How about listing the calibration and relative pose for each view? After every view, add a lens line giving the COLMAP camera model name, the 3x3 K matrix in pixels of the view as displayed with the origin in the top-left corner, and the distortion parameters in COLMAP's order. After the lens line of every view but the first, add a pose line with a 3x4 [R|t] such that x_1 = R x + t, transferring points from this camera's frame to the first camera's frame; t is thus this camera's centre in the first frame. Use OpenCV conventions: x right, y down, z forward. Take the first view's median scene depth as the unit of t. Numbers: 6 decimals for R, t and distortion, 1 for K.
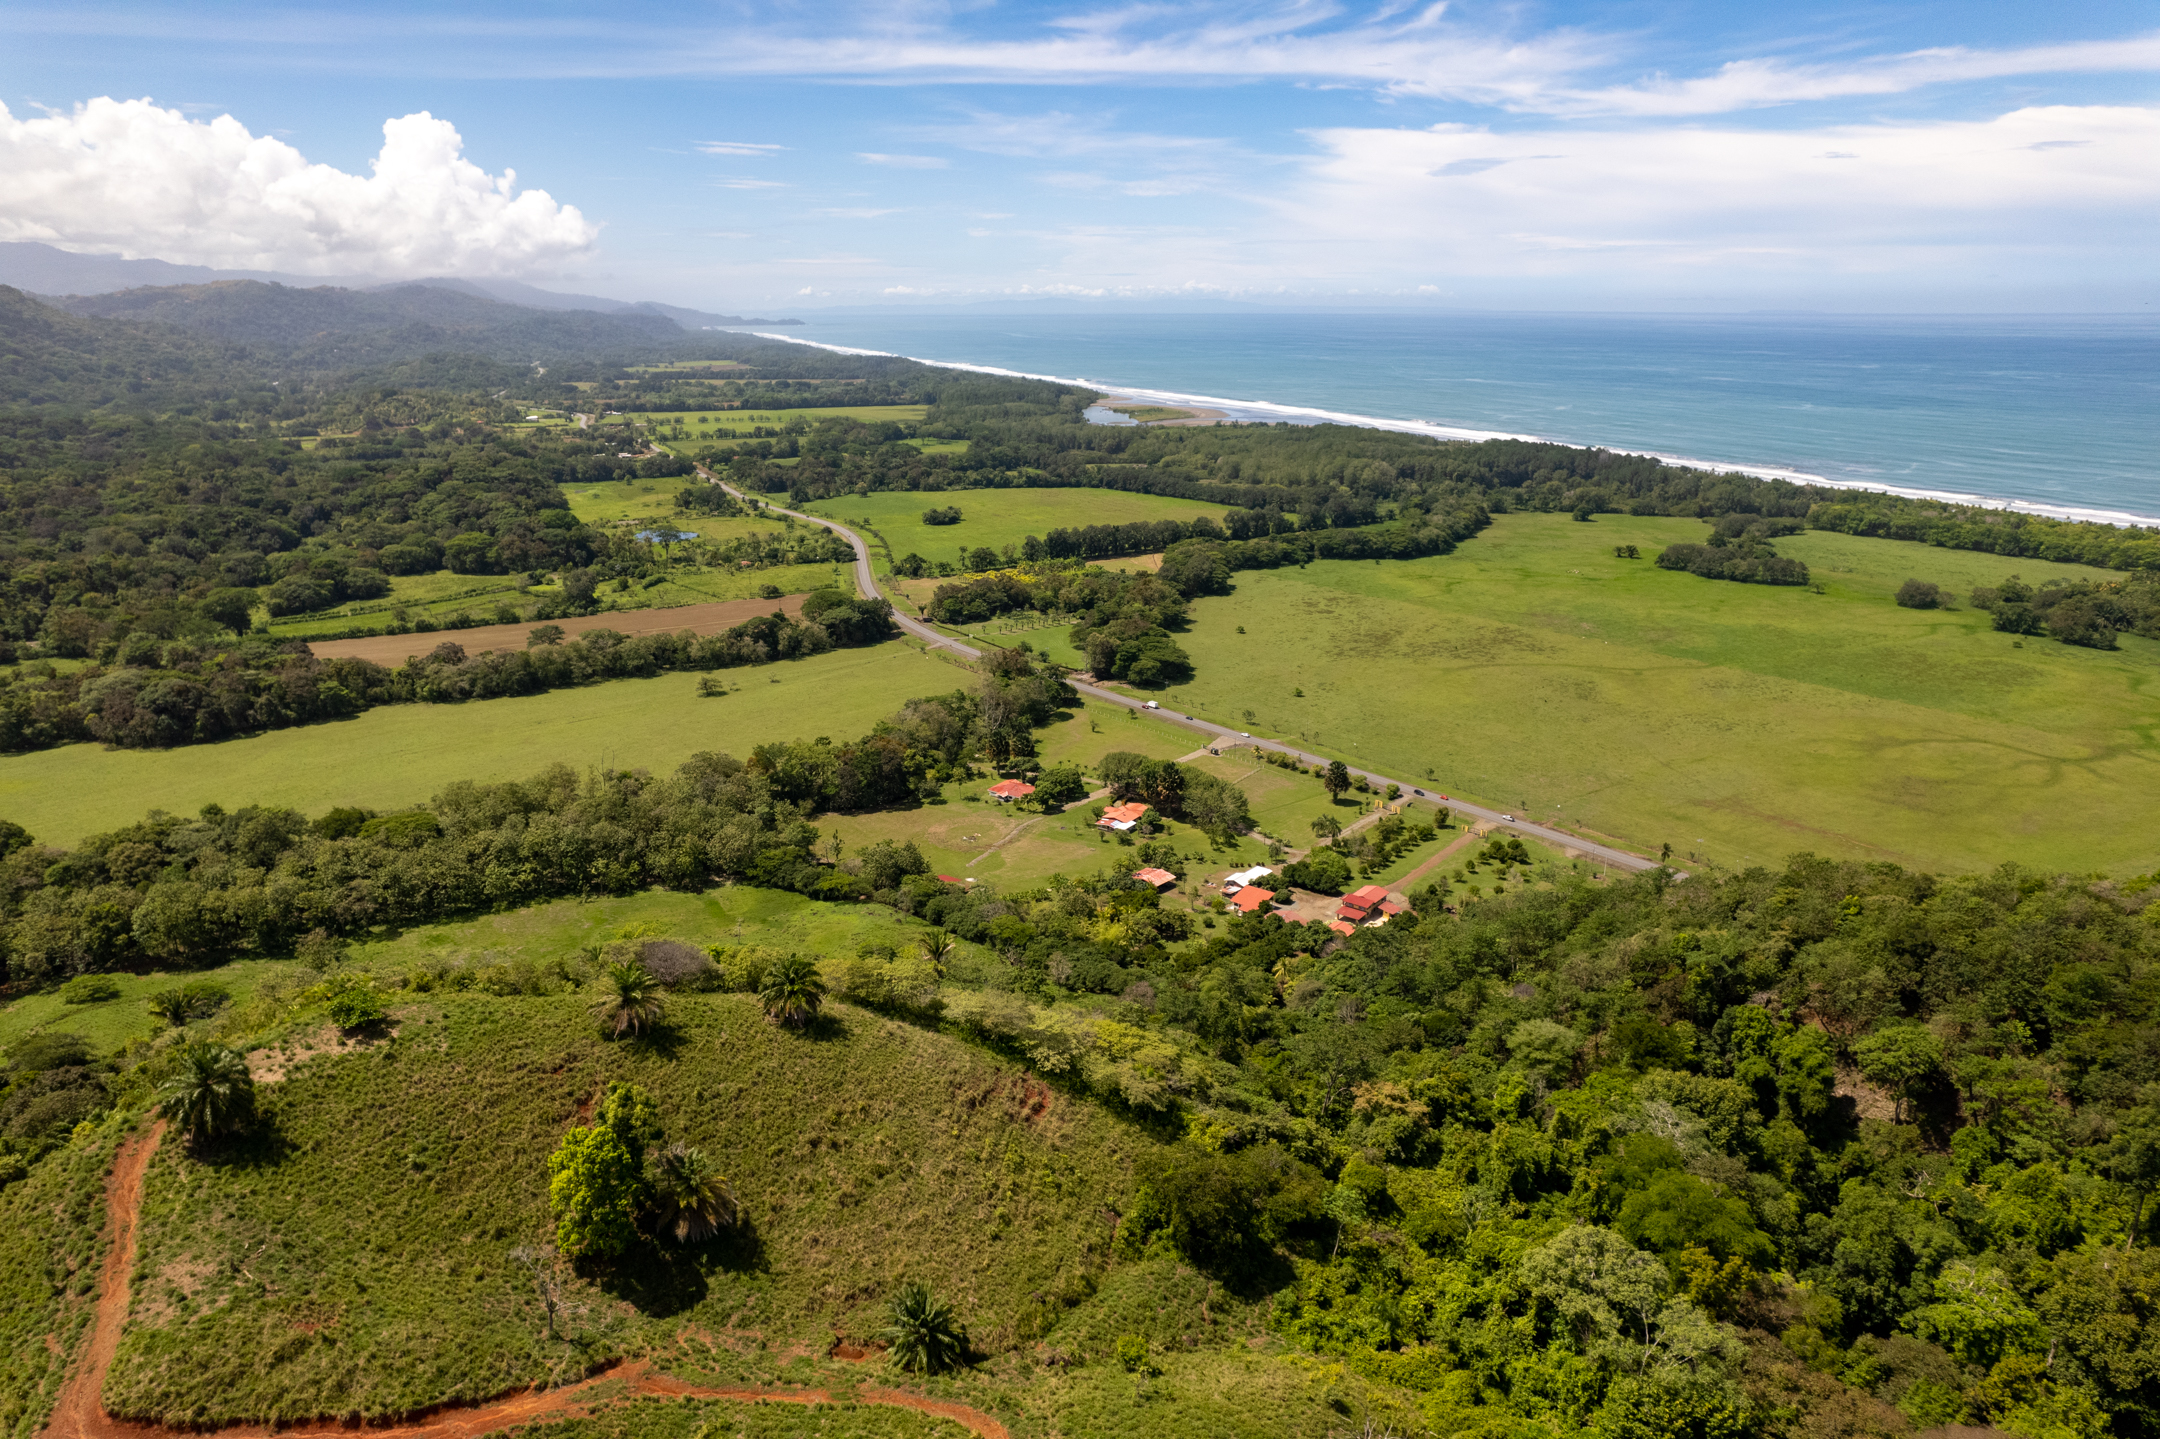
lens RADIAL K [[1370.3, 0, 1097.3], [0, 1370.3, 713.7], [0, 0, 1]] dist [-0.071012, 0.066793]
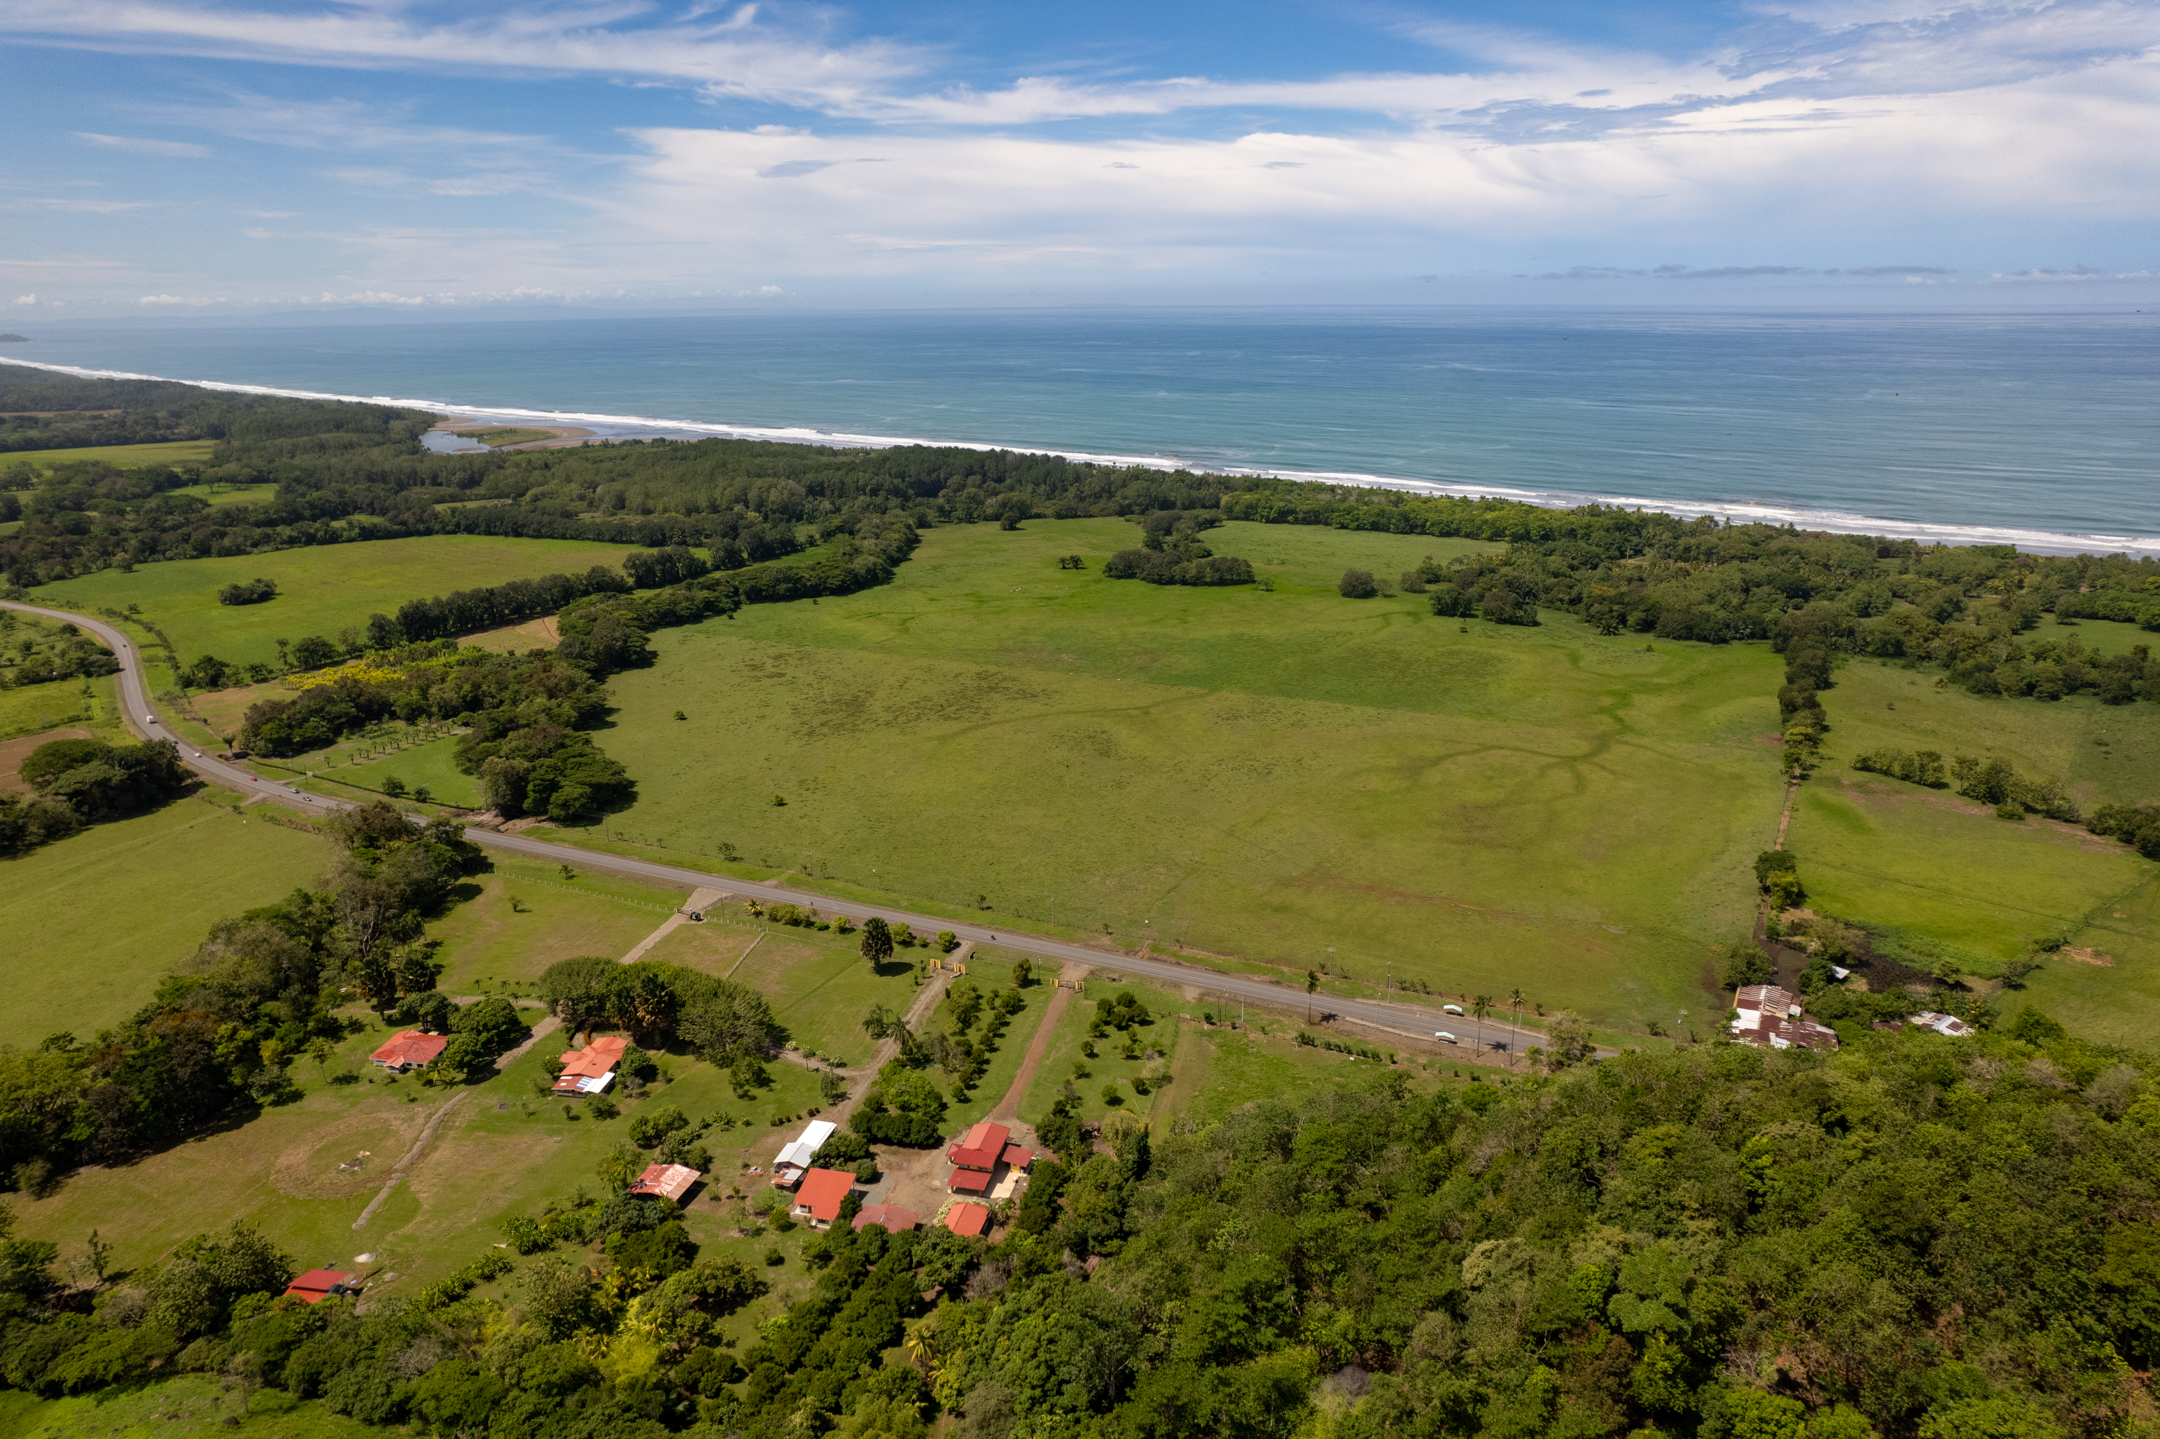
lens RADIAL K [[1356.3, 0, 1066.5], [0, 1356.3, 695.9], [0, 0, 1]] dist [-0.062439, 0.045605]
pose [[0.905487, -0.126074, 0.405215, -0.007691], [0.130249, 0.991329, 0.017379, -0.045687], [-0.403892, 0.037042, 0.914056, 0.146726]]
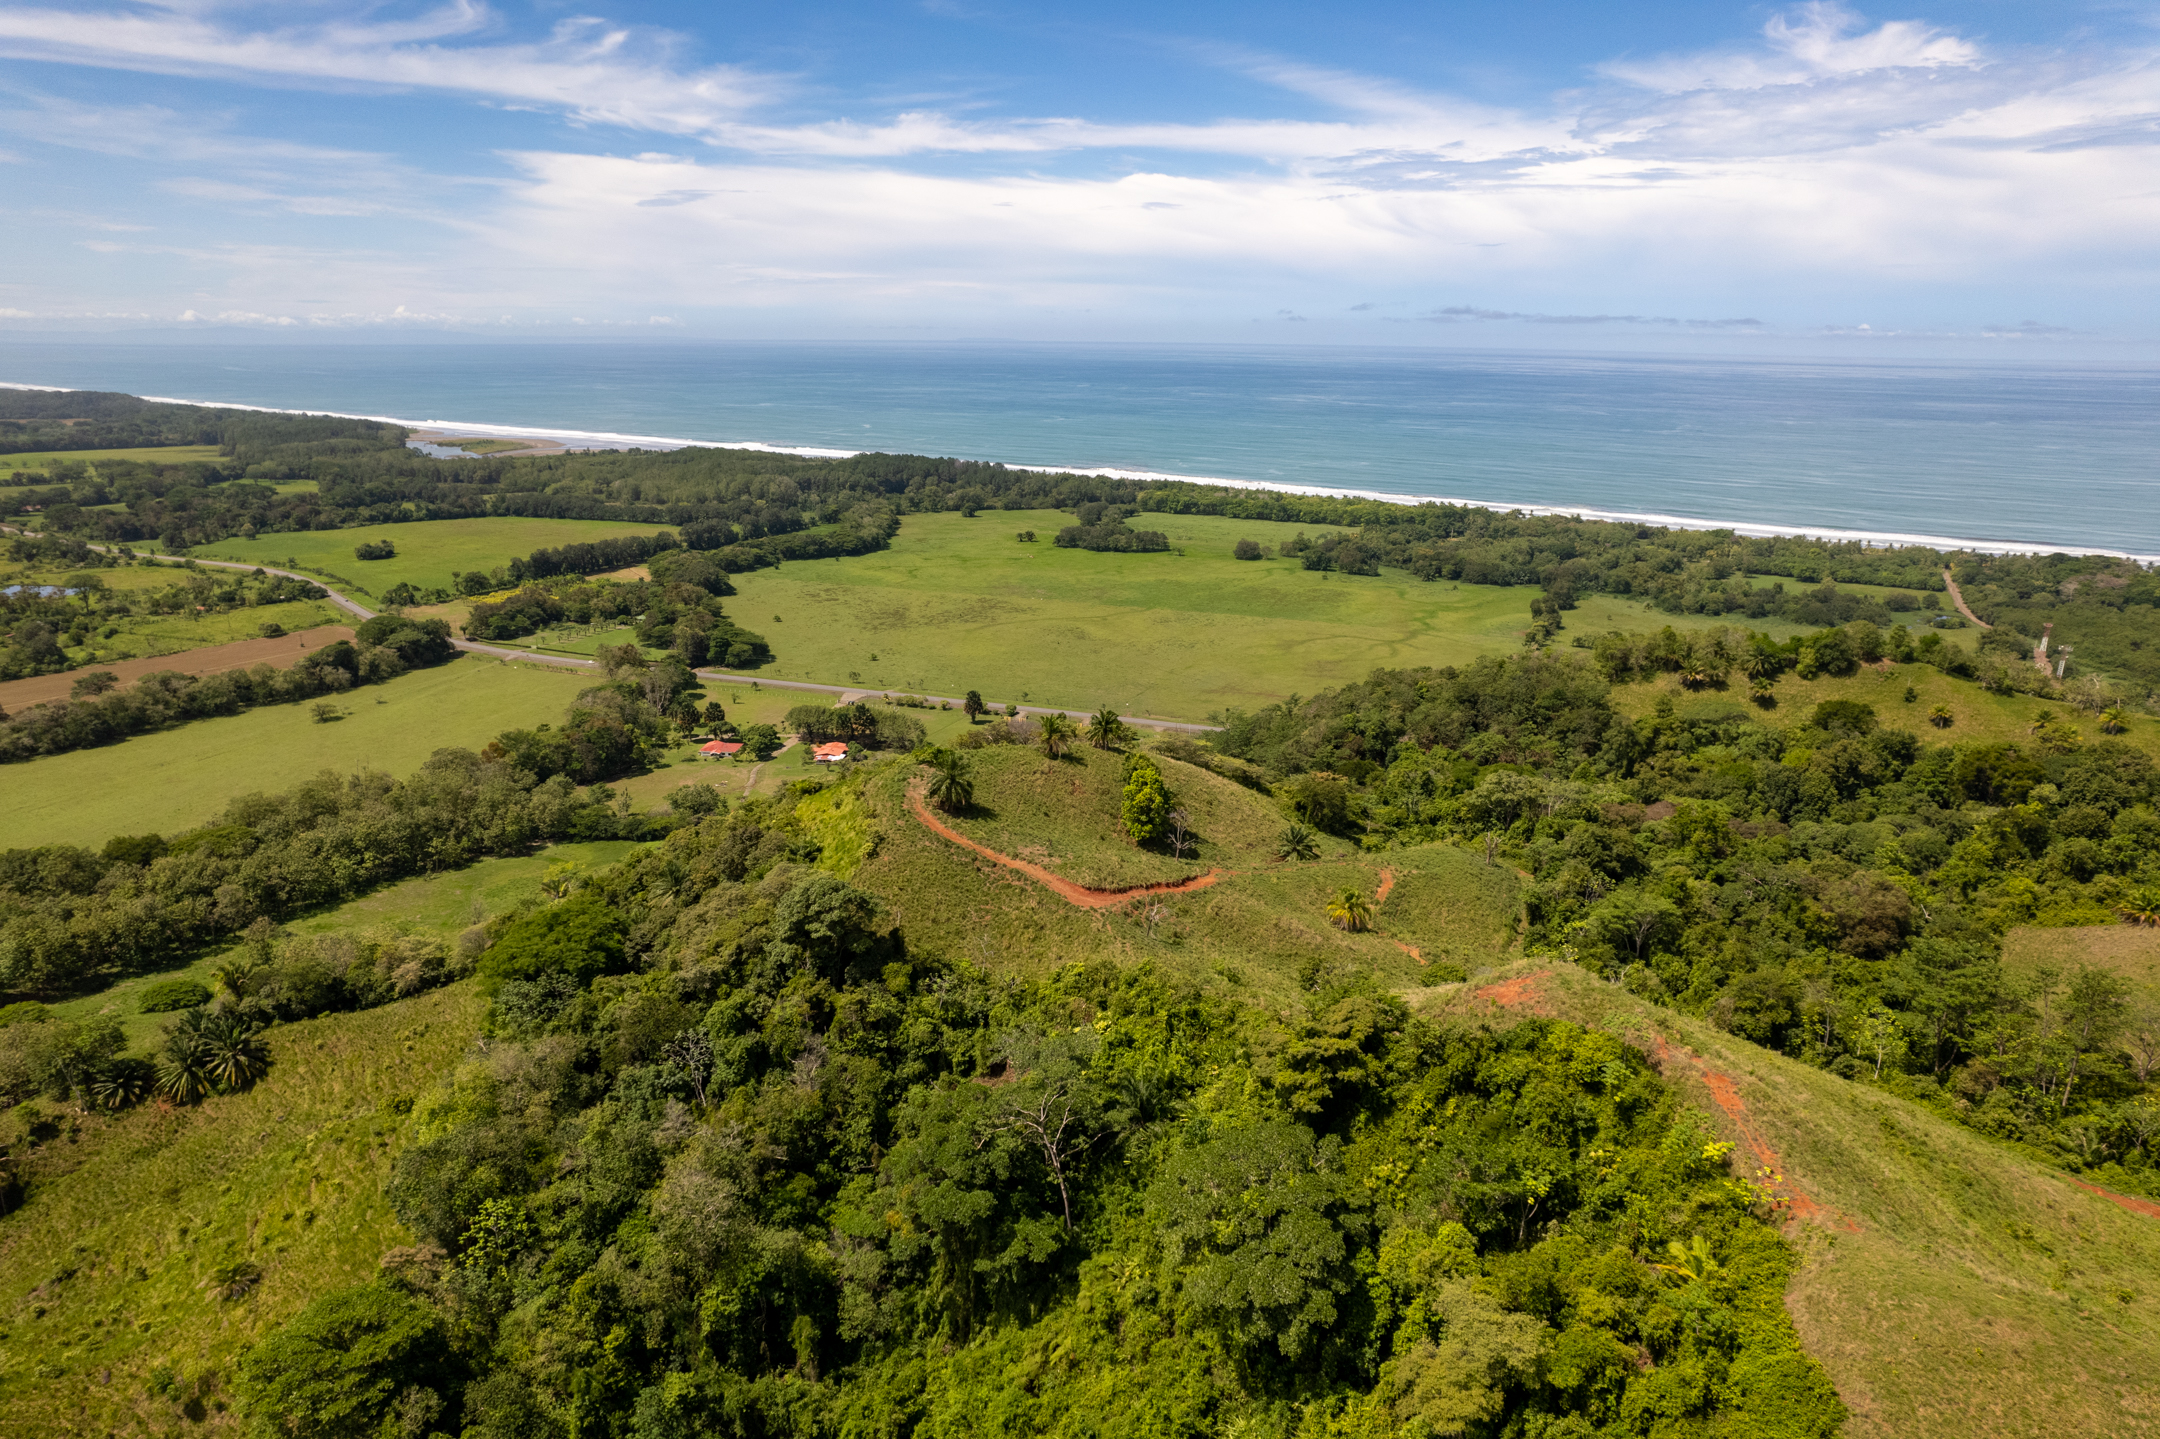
lens RADIAL K [[1370.3, 0, 1068.0], [0, 1370.3, 723.9], [0, 0, 1]] dist [-0.071012, 0.066793]
pose [[0.867446, -0.126105, 0.481286, -0.194556], [0.132604, 0.990954, 0.020646, 0.027186], [-0.479536, 0.045911, 0.876321, -0.084486]]
